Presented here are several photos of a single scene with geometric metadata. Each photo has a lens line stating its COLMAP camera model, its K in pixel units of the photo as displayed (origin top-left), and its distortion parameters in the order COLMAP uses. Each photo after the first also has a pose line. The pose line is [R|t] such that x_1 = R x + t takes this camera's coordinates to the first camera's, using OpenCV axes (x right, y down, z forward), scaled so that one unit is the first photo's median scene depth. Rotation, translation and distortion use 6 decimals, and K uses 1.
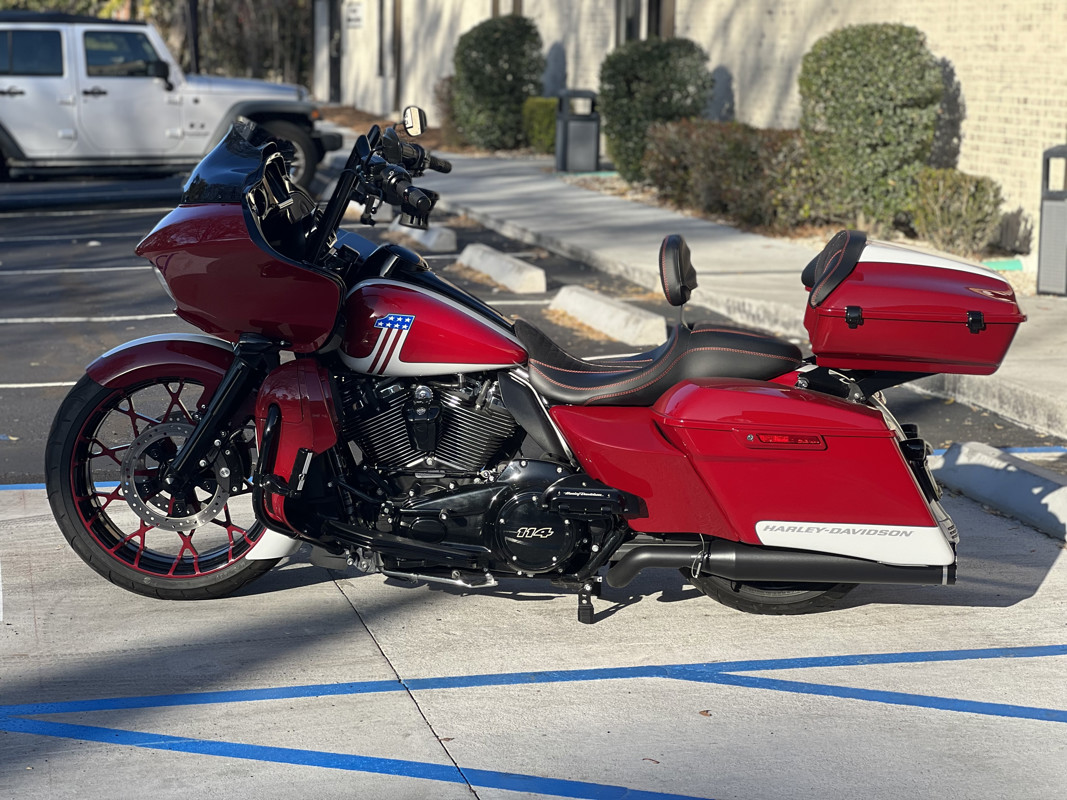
lens RADIAL K [[2679.0, 0, 643.8], [0, 2679.0, 399.5], [0, 0, 1]] dist [-0.452287, 6.738682]
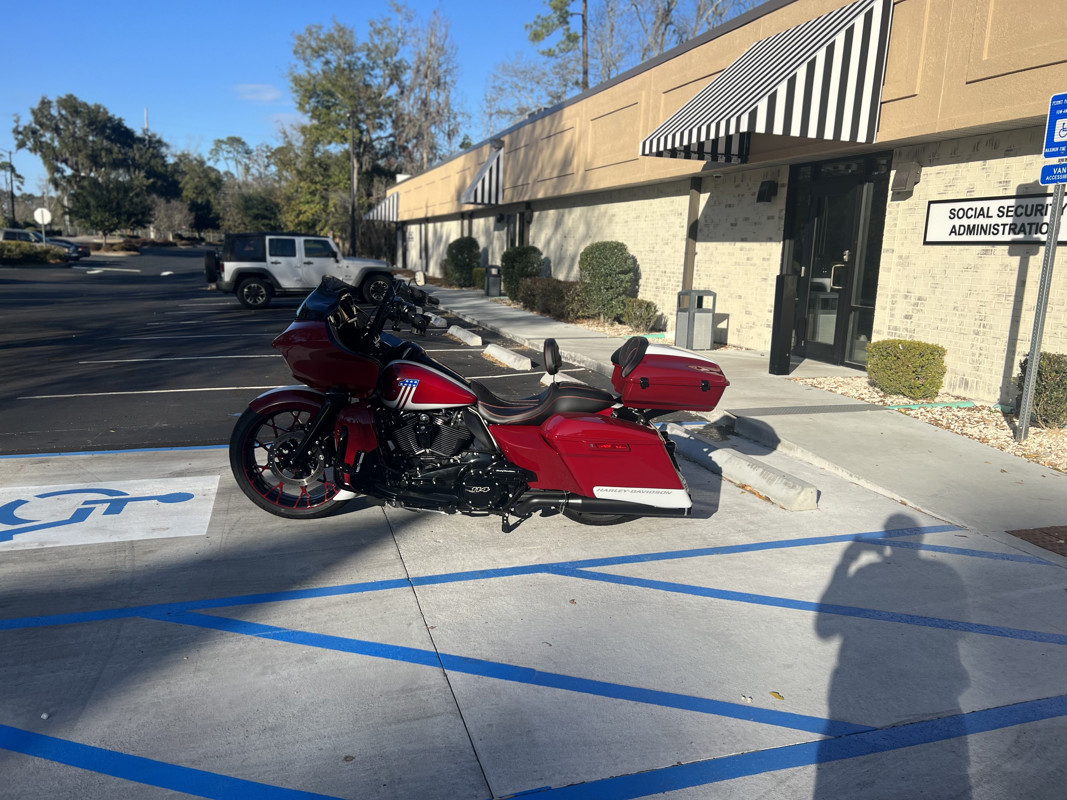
lens RADIAL K [[787.9, 0, 551.8], [0, 787.9, 404.5], [0, 0, 1]] dist [0.003626, 0.000317]
pose [[0.998318, 0.006965, 0.057554, -0.021425], [-0.010262, 0.998310, 0.057196, -0.045446], [-0.057058, -0.057690, 0.996703, 0.404399]]
